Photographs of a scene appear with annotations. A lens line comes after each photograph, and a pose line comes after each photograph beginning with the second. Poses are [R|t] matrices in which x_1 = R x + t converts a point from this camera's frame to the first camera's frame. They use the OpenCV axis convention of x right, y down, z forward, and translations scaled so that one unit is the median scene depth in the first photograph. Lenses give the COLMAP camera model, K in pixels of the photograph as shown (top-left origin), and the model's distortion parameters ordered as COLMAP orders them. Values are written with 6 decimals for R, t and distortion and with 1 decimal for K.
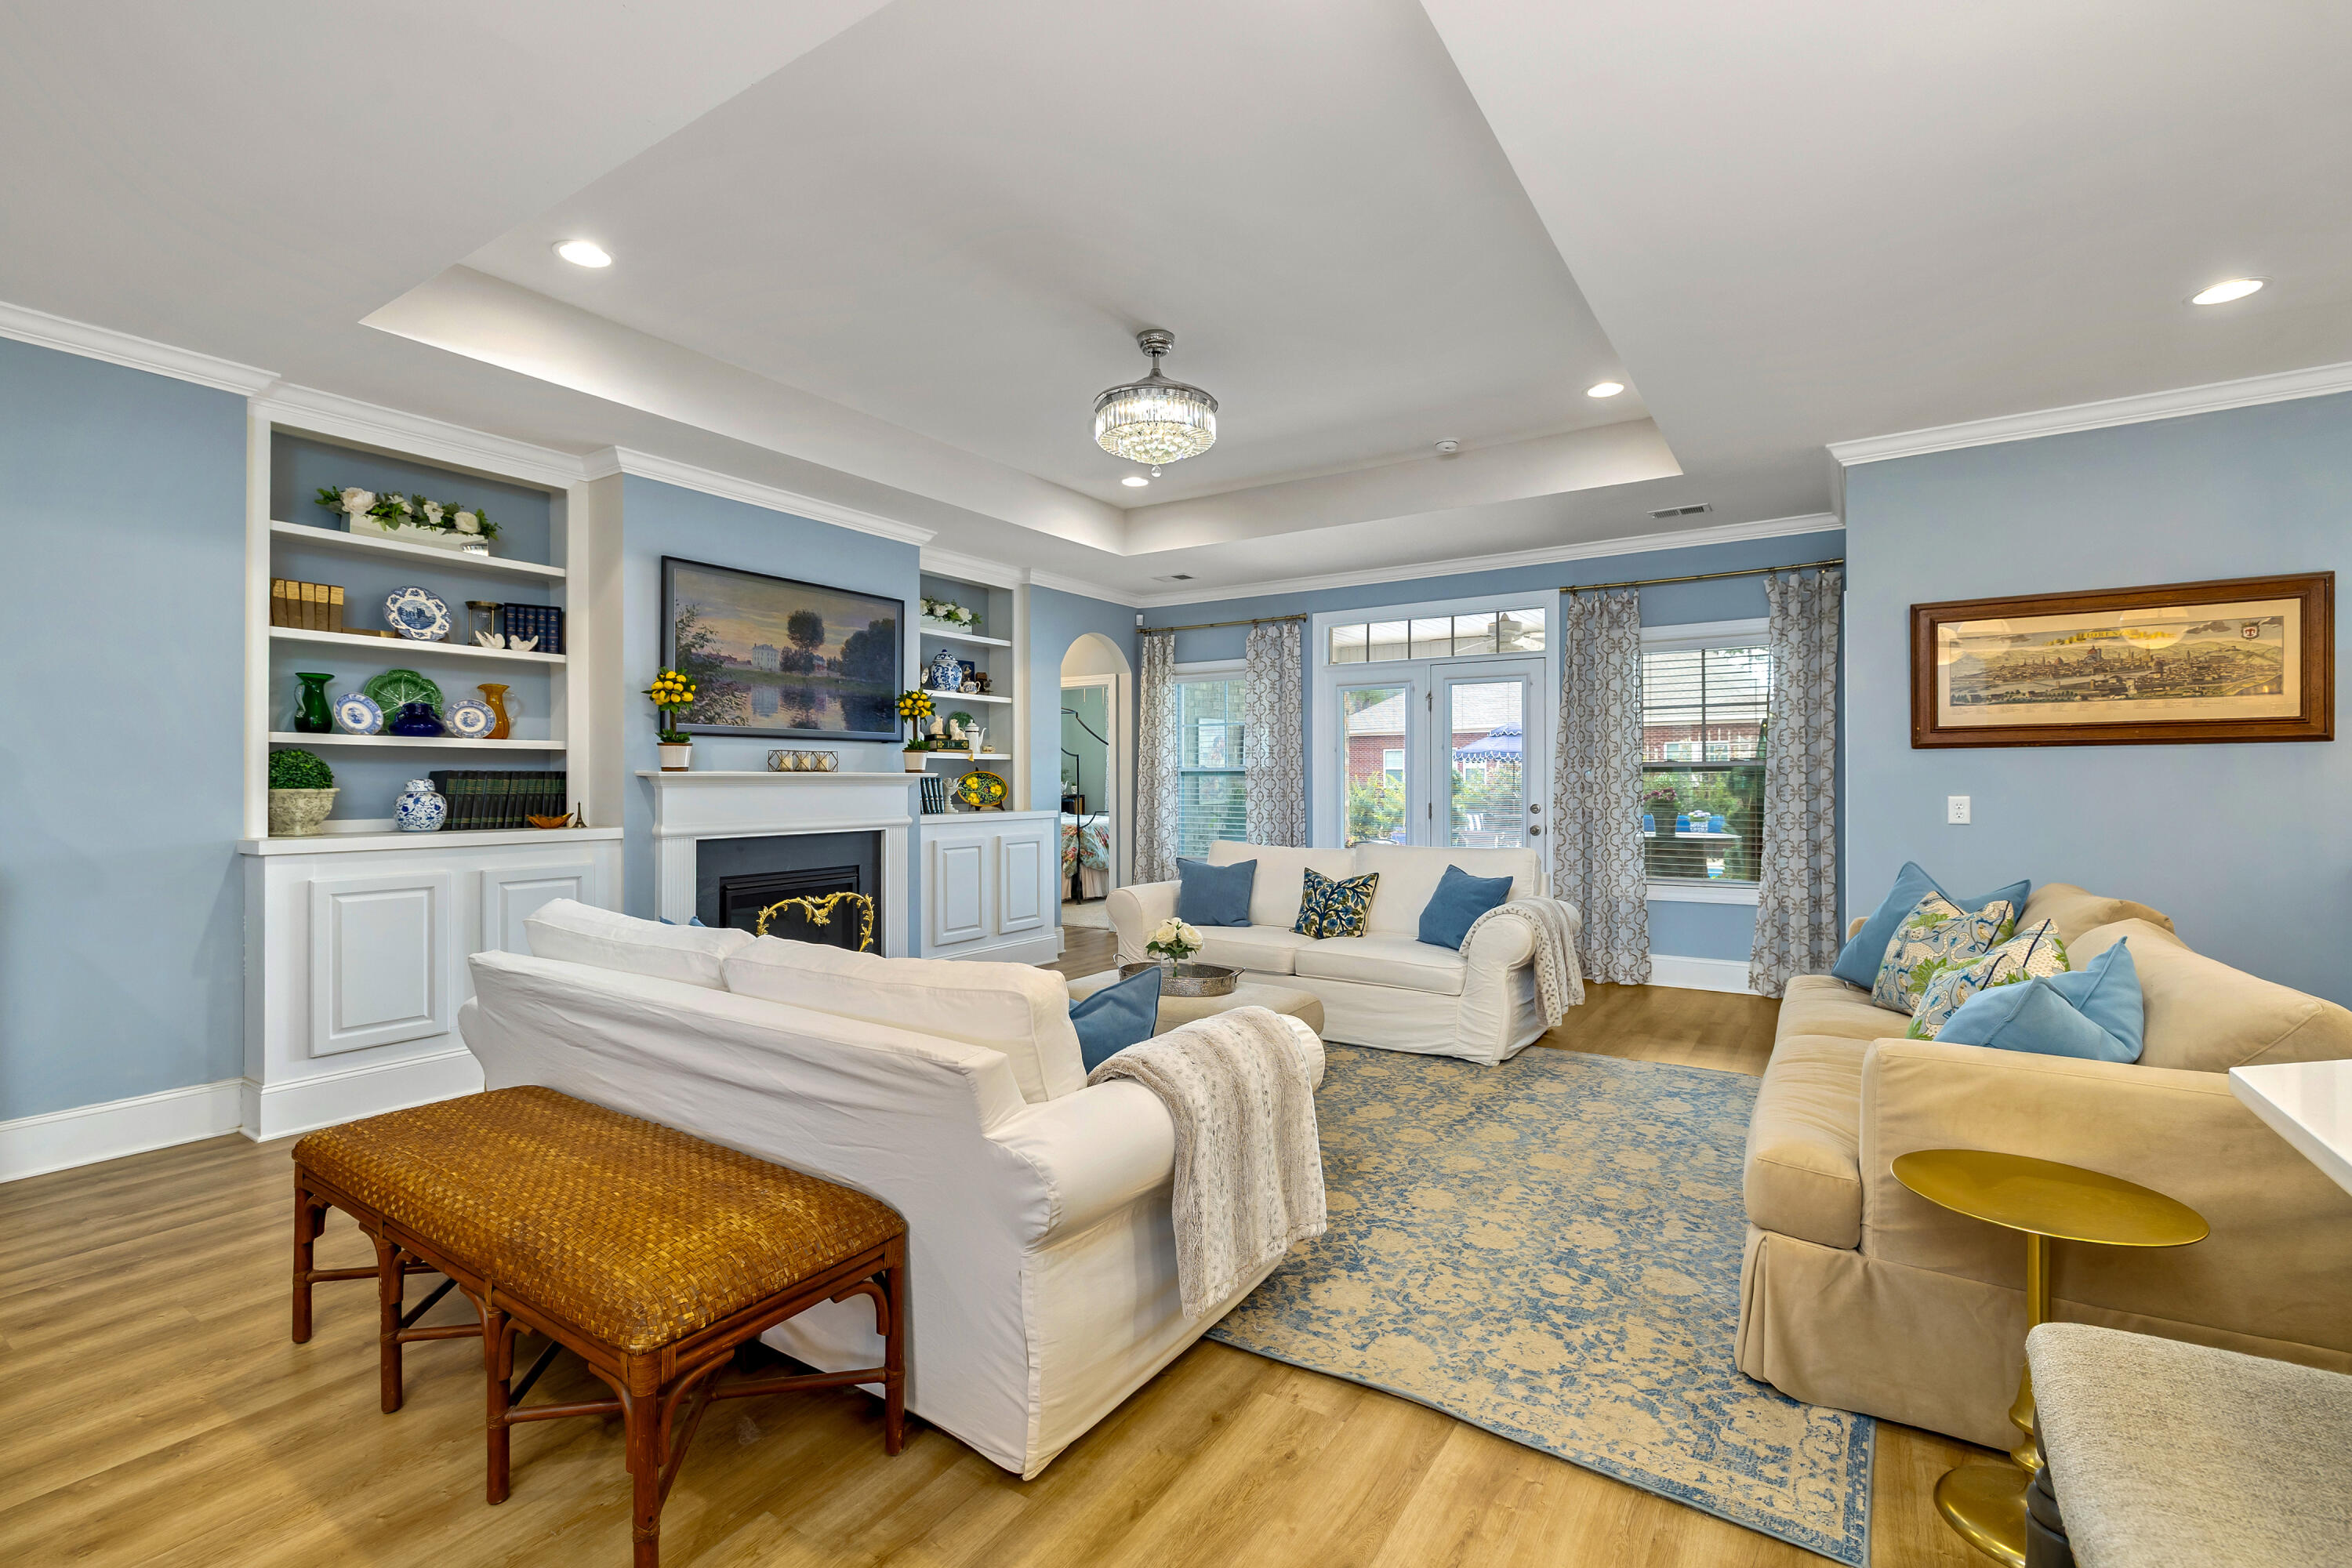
lens RADIAL K [[1035.1, 0, 1170.3], [0, 1035.1, 772.9], [0, 0, 1]] dist [0.002352, -0.000810]
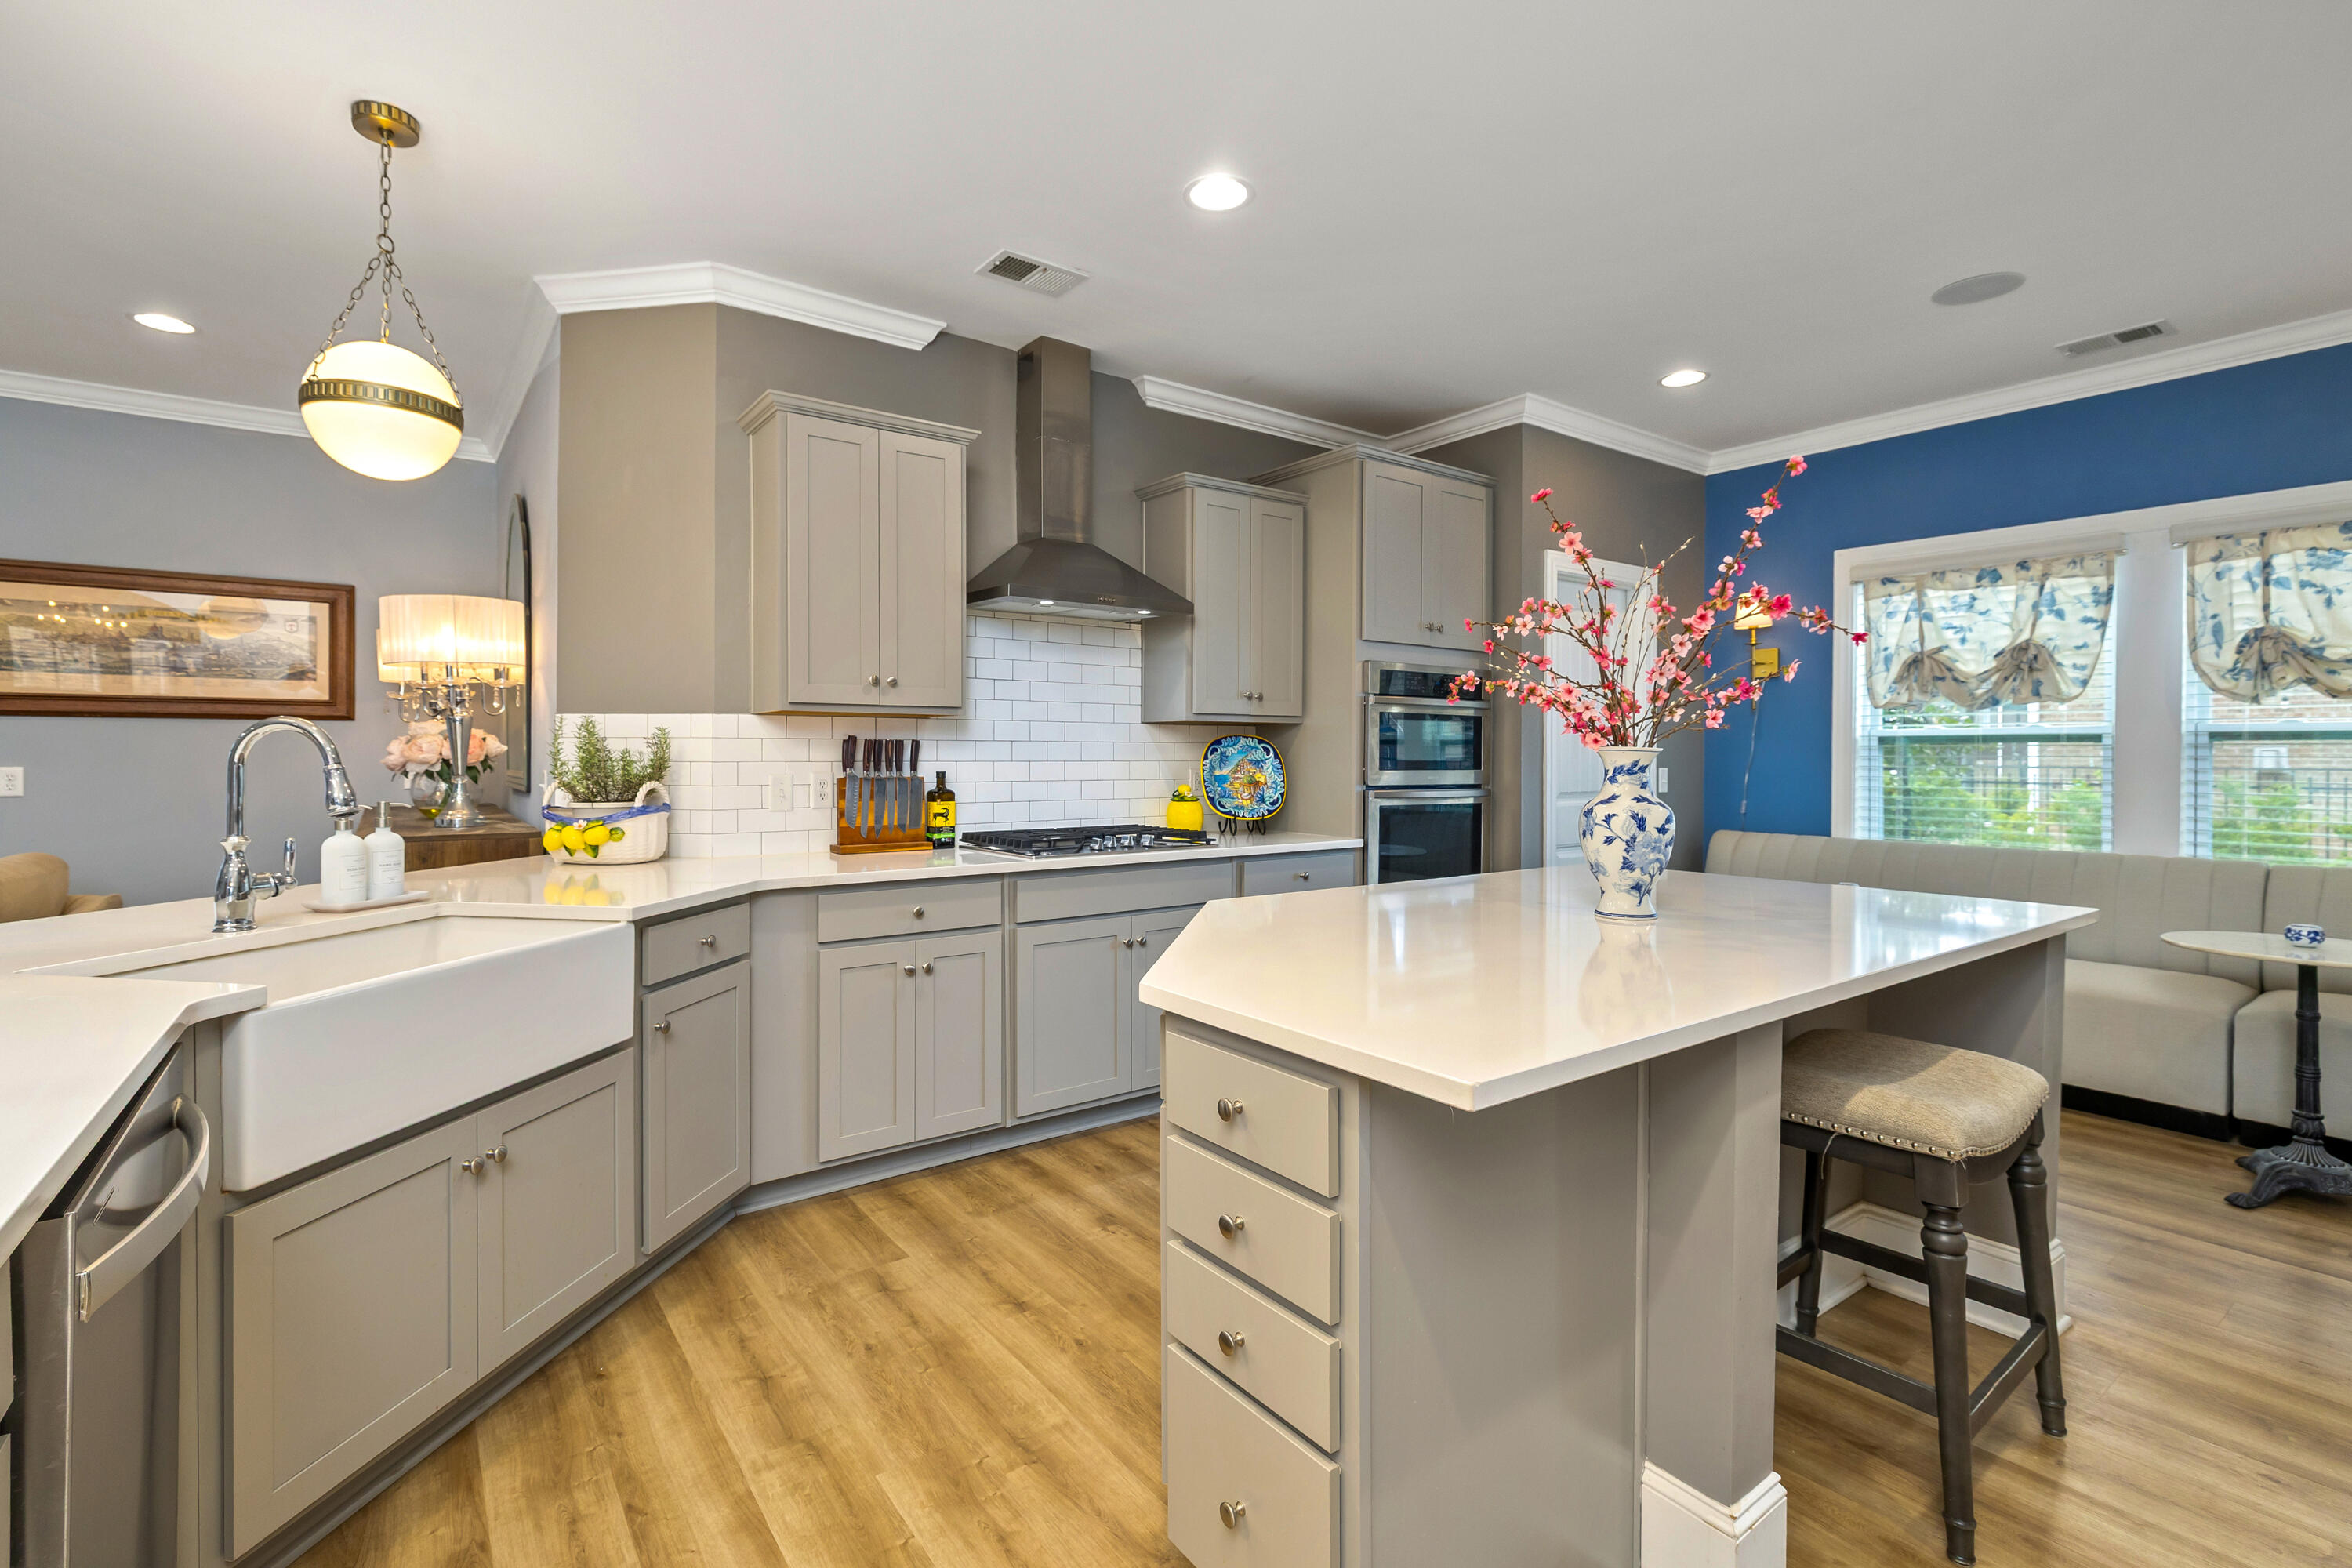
lens RADIAL K [[1035.1, 0, 1181.8], [0, 1035.1, 763.4], [0, 0, 1]] dist [0.002352, -0.000810]
pose [[0.350942, -0.003666, 0.936390, 0.234210], [-0.012849, 0.999879, 0.008731, -0.002316], [-0.936309, -0.015096, 0.350852, -0.310438]]
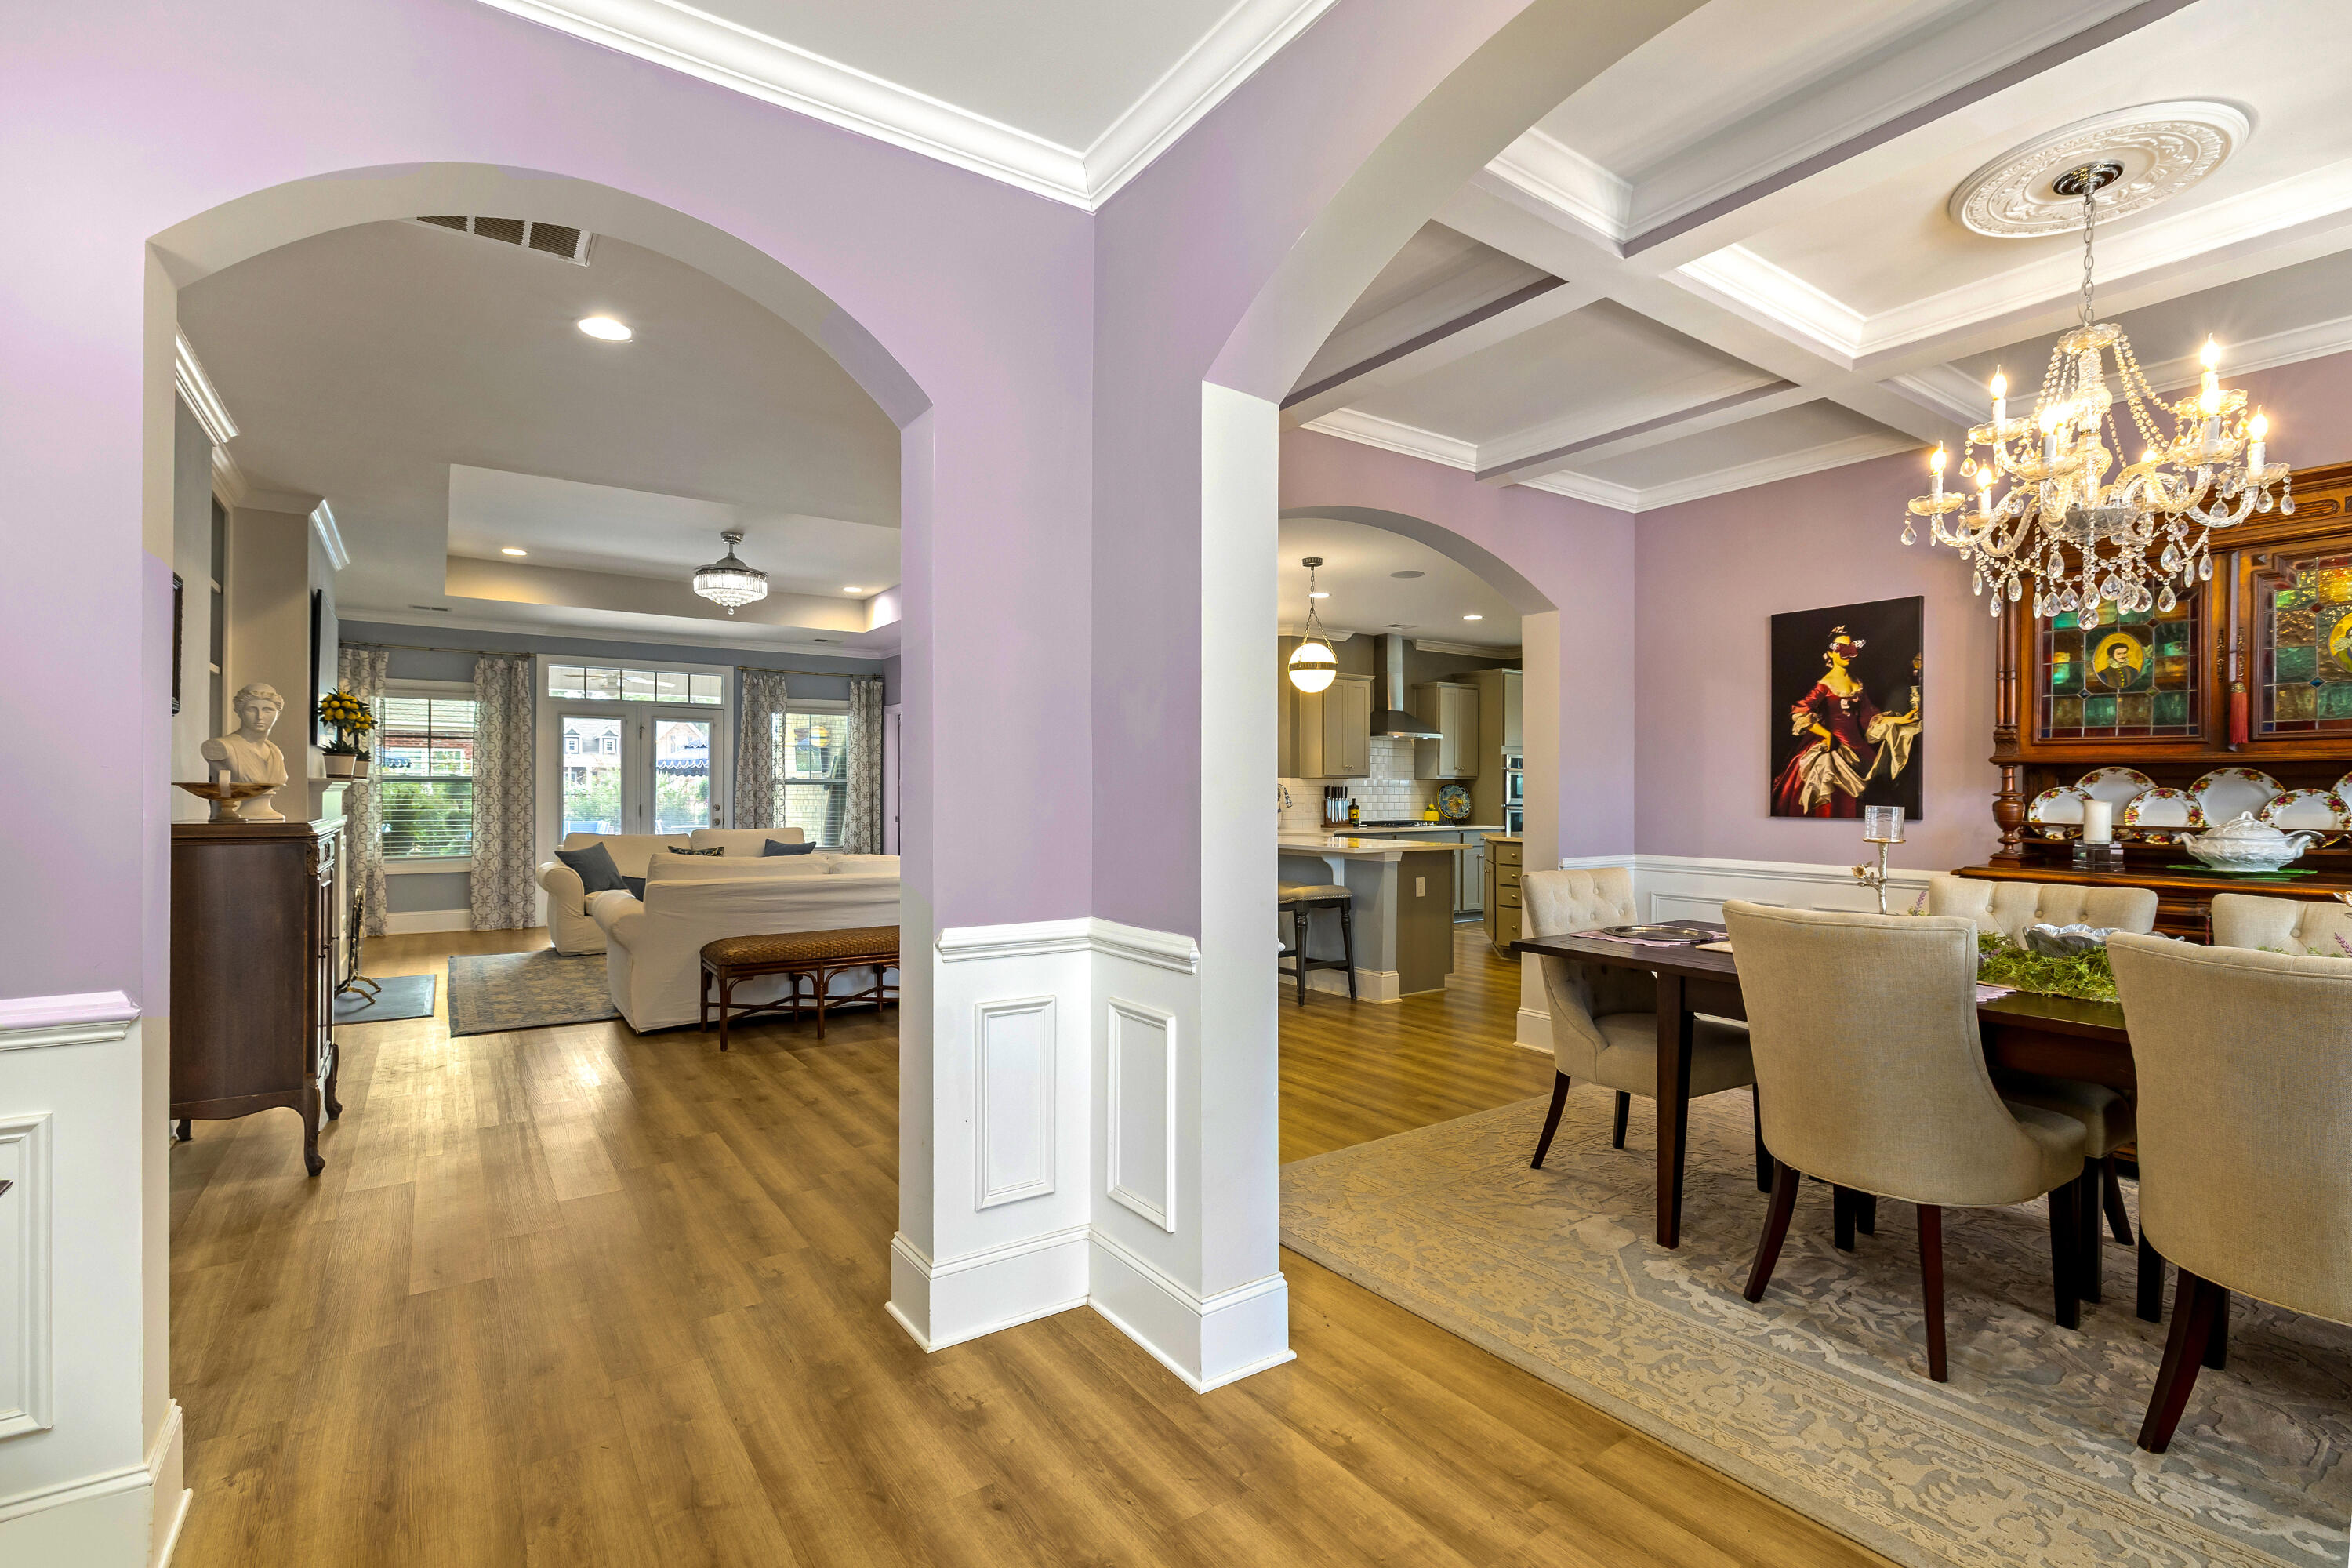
lens RADIAL K [[1084.6, 0, 1182.7], [0, 1084.6, 792.4], [0, 0, 1]] dist [-0.000817, 0.000084]
pose [[0.371463, -0.000349, 0.928448, -1.294512], [-0.014504, 0.999876, 0.006179, -0.008000], [-0.928334, -0.015761, 0.371412, -0.369659]]
